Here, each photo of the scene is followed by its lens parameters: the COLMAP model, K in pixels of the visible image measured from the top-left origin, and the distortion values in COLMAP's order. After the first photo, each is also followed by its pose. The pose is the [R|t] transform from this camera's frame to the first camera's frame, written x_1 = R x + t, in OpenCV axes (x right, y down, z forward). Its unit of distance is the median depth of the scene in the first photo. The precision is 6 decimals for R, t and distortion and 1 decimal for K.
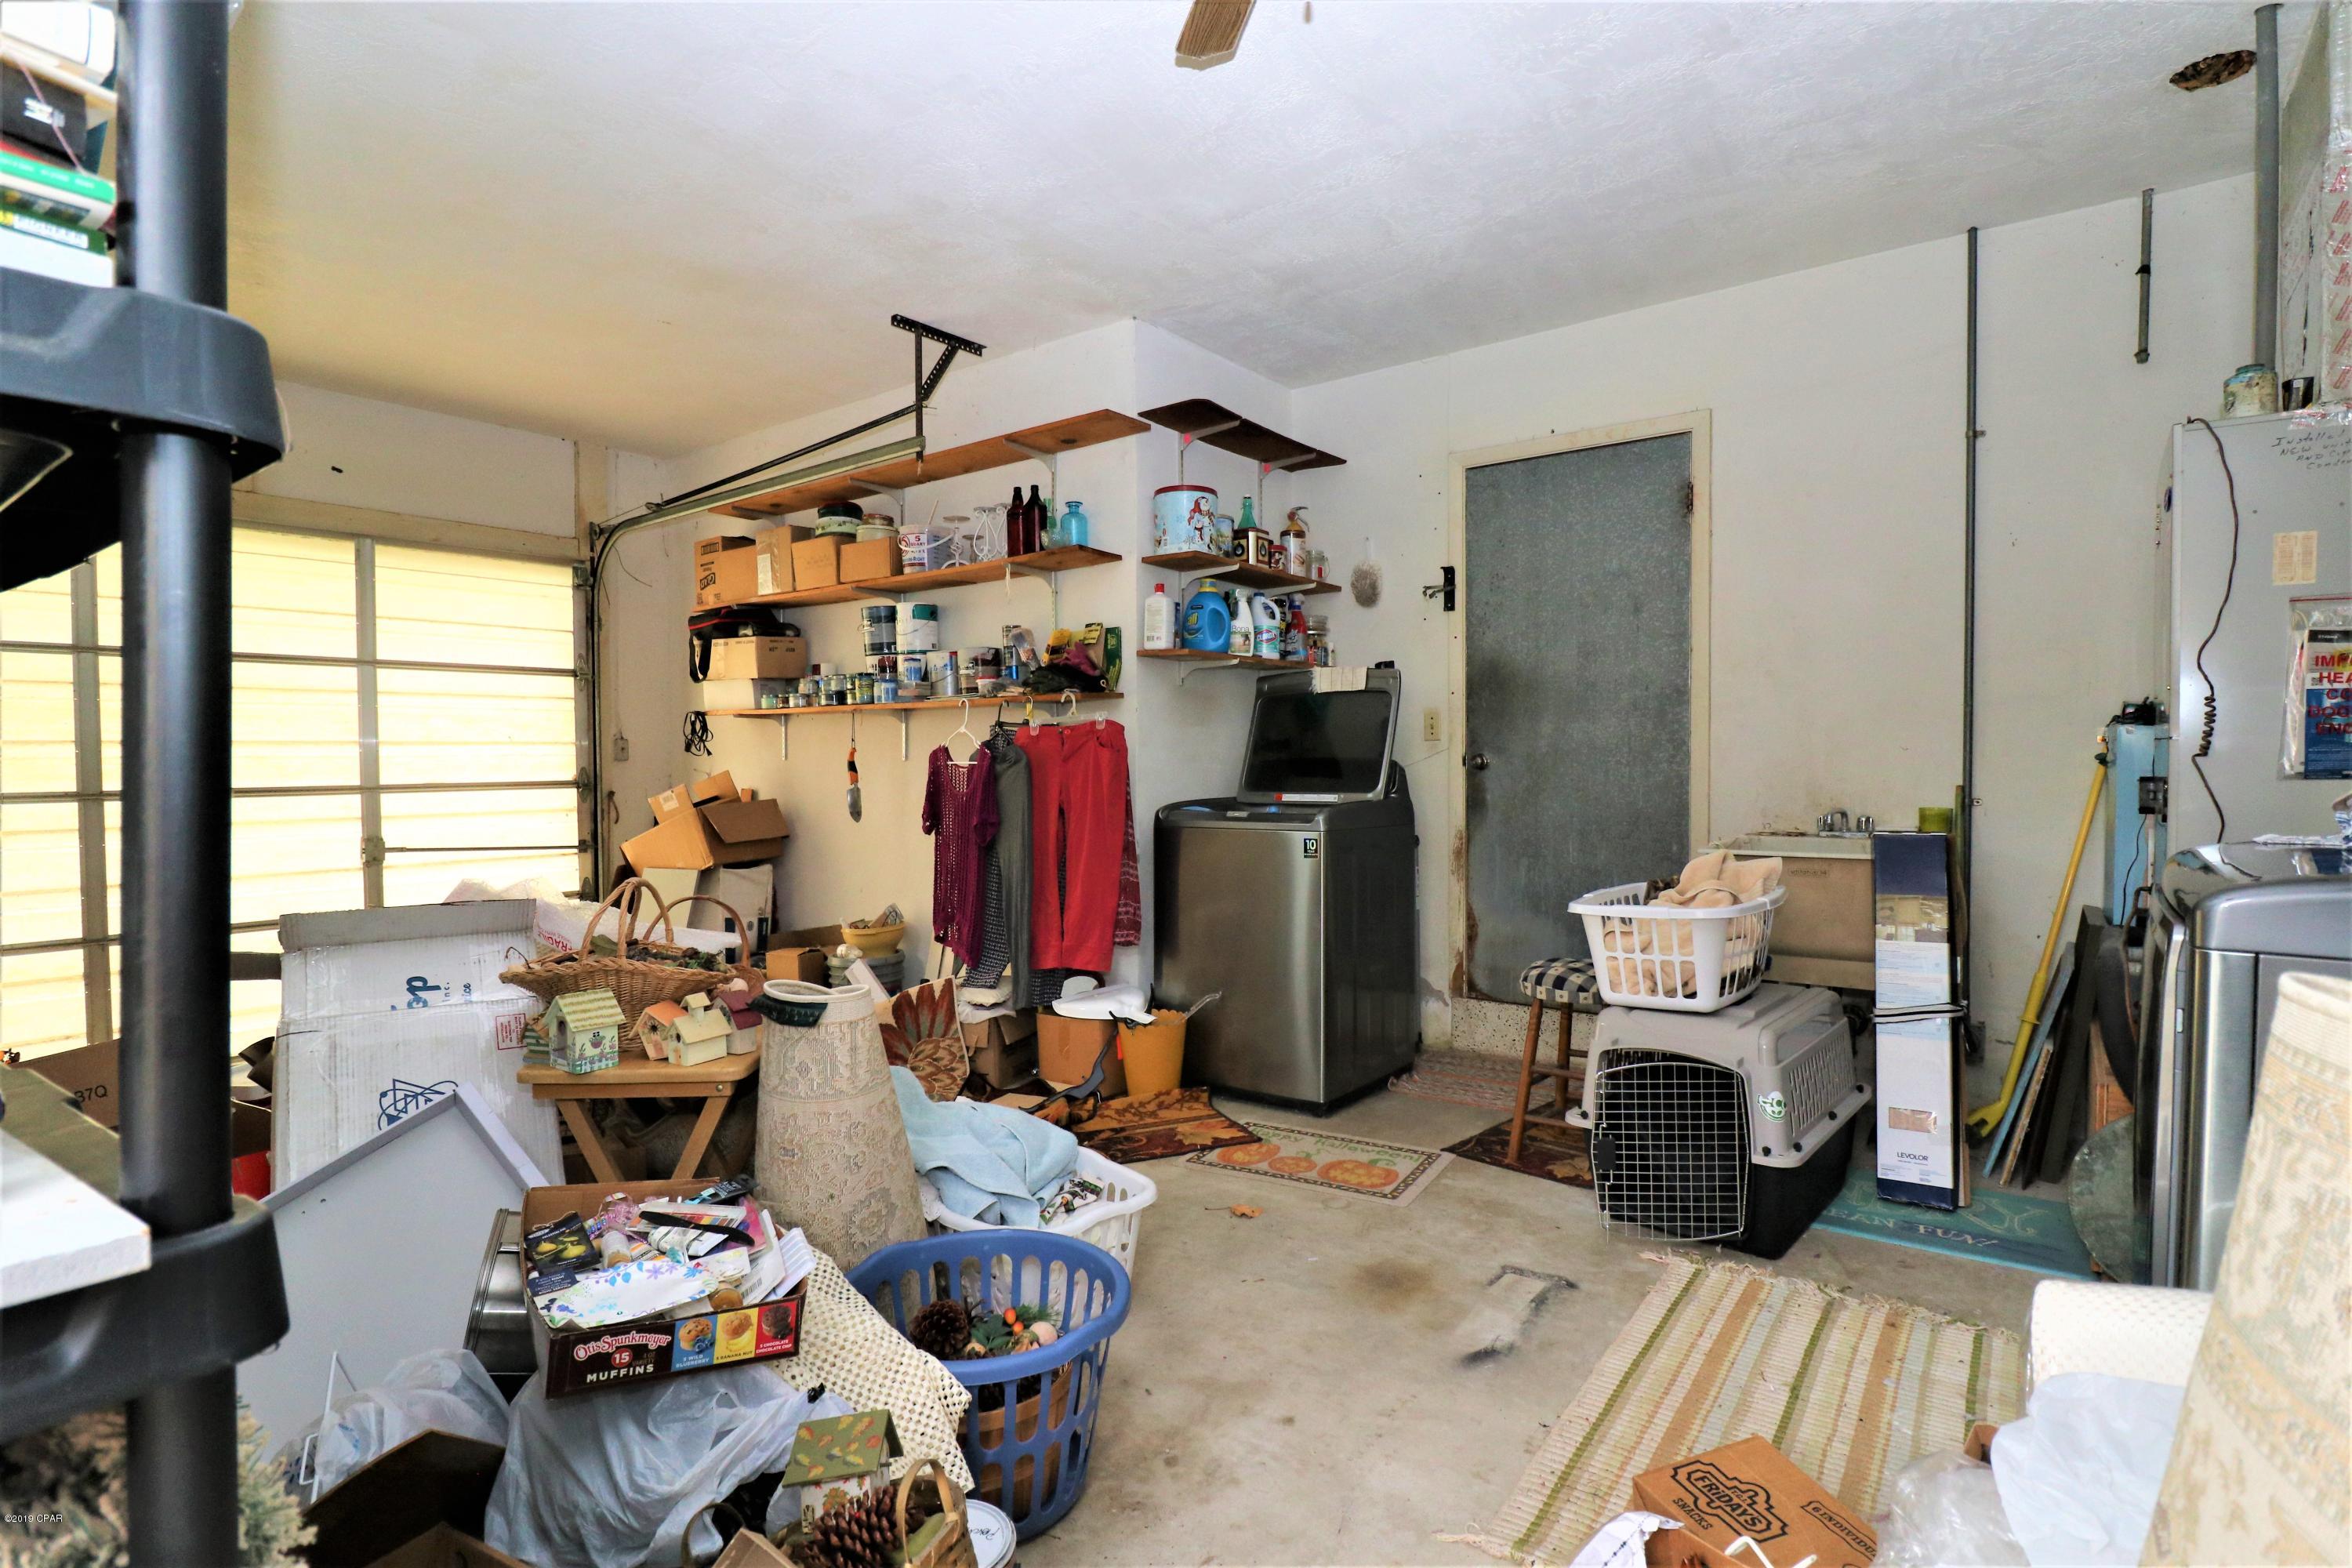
lens RADIAL K [[1133.8, 0, 1173.8], [0, 1133.8, 783.6], [0, 0, 1]] dist [-0.000497, -0.012158]
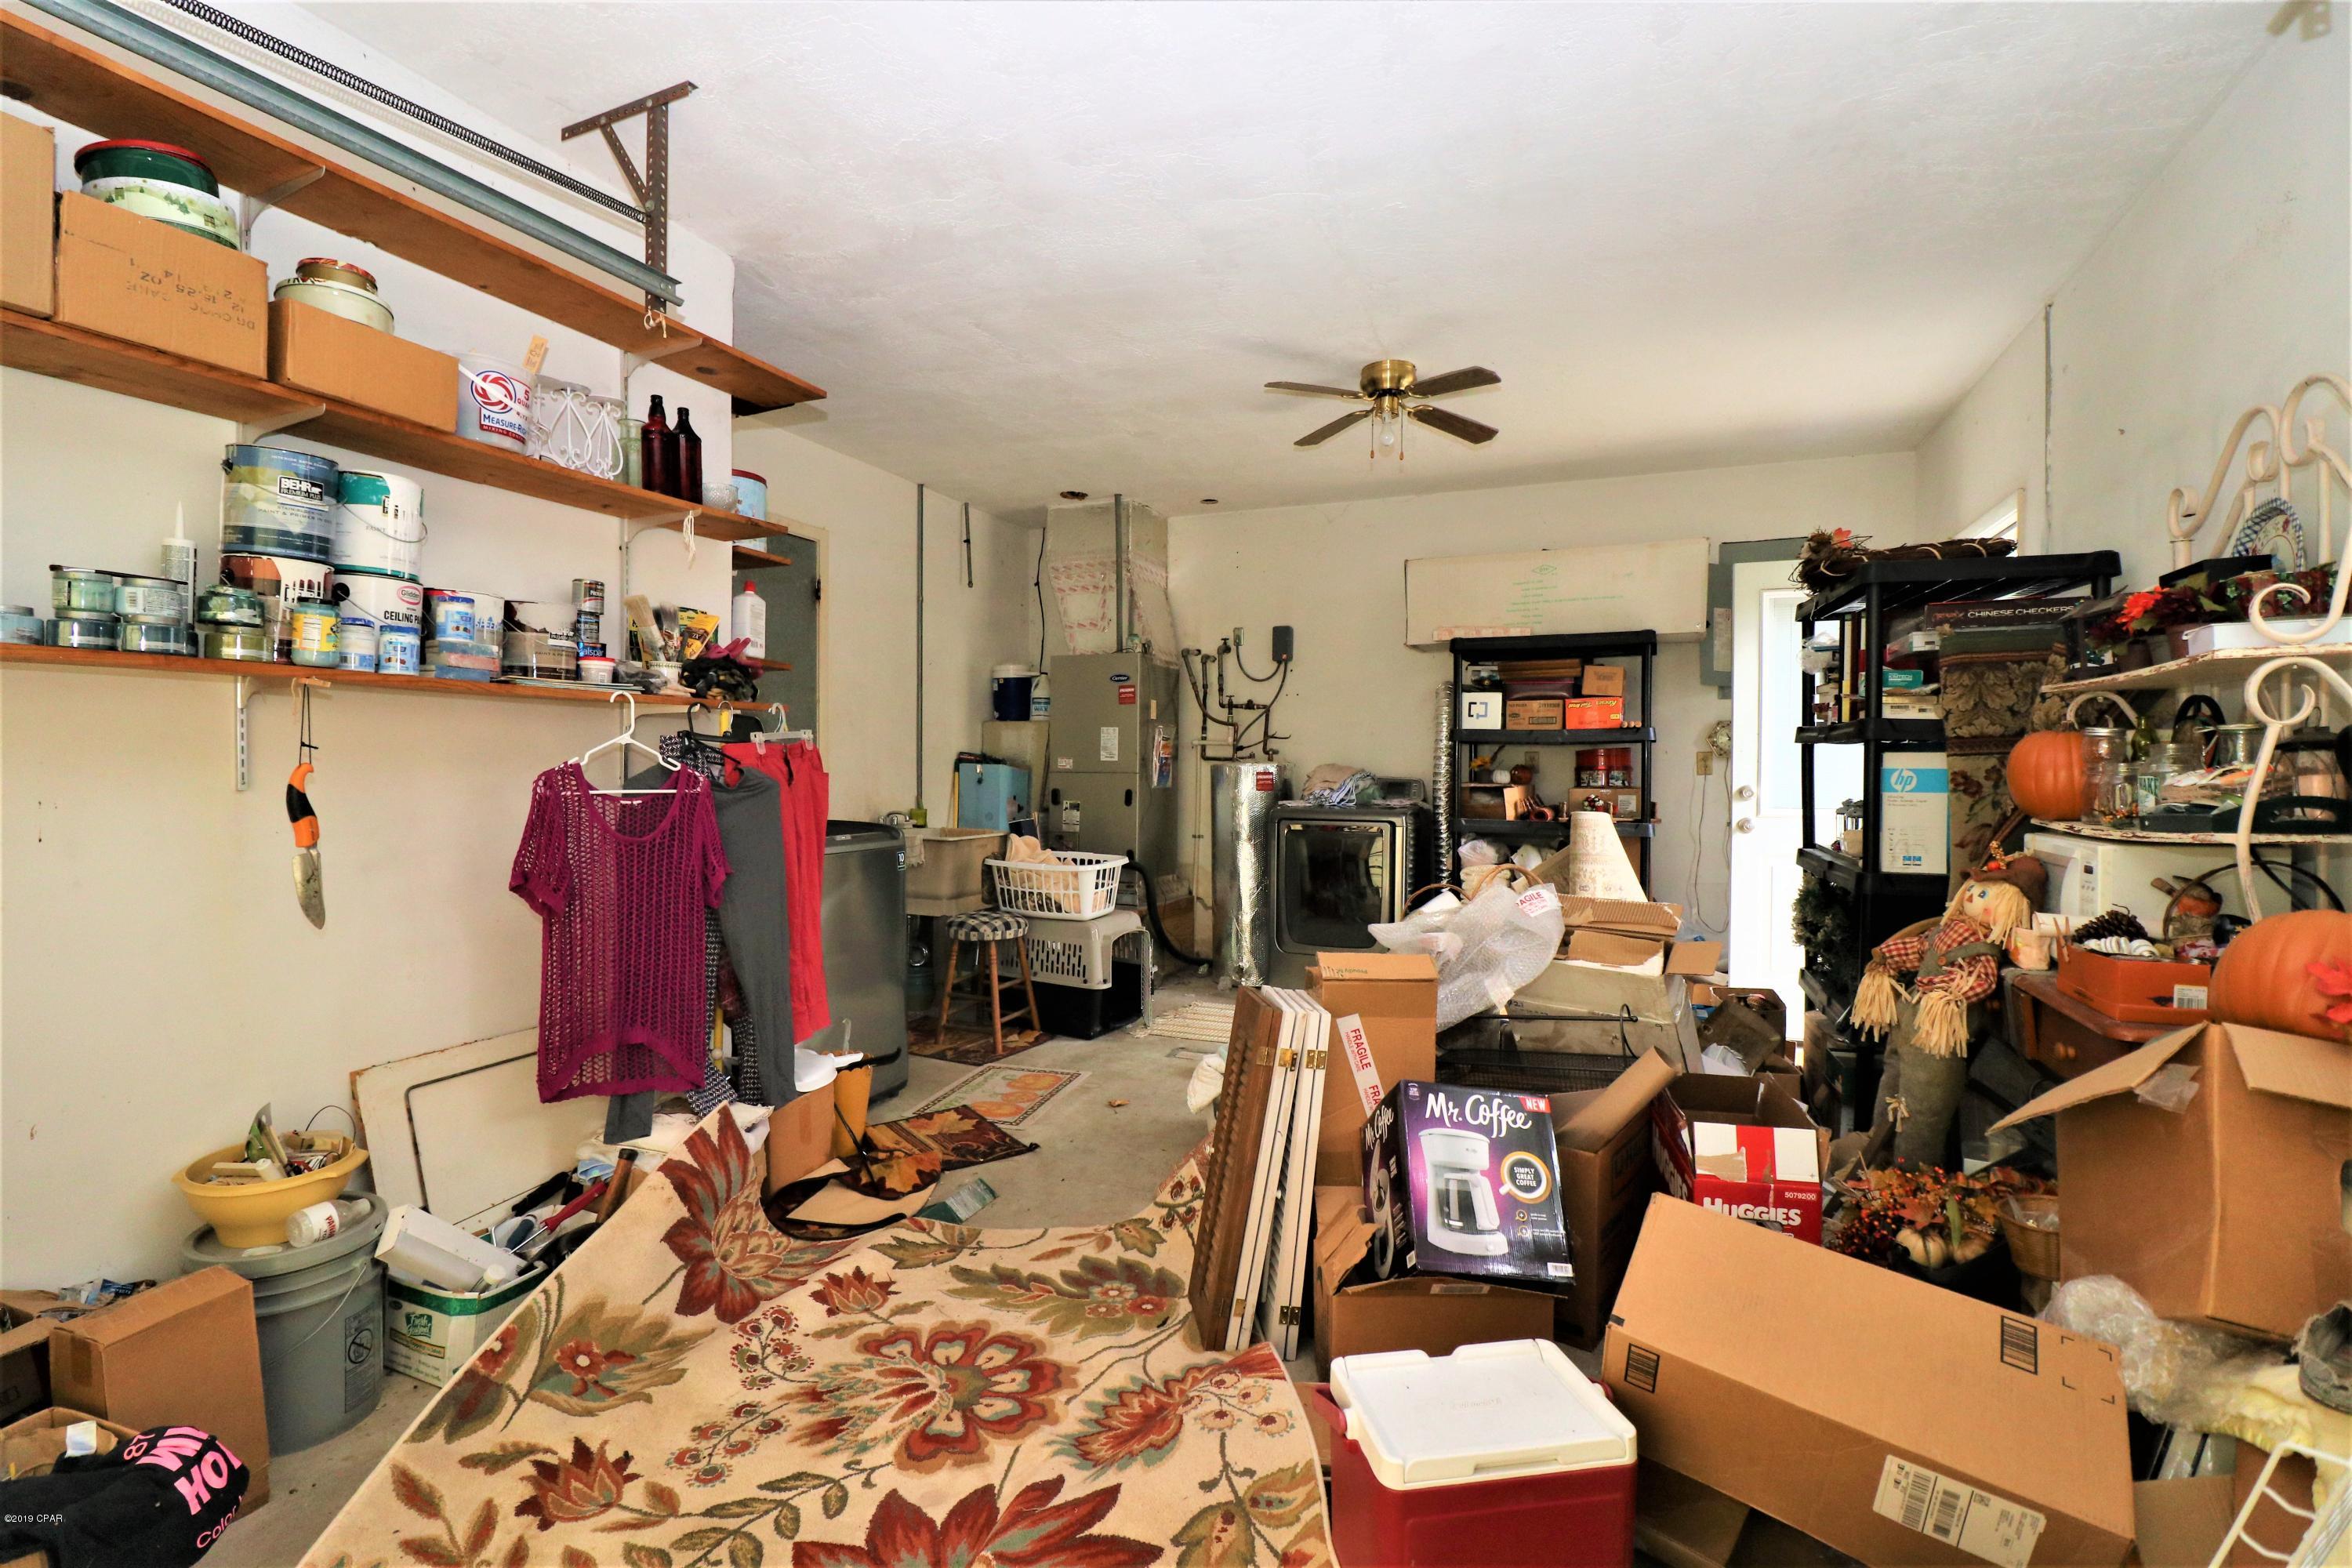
lens RADIAL K [[1089.3, 0, 1173.1], [0, 1089.3, 782.5], [0, 0, 1]] dist [-0.003083, -0.010523]
pose [[-0.260599, -0.004698, 0.965436, -0.946610], [0.016705, 0.999817, 0.009375, -0.026834], [-0.965303, 0.018570, -0.260473, 0.950654]]
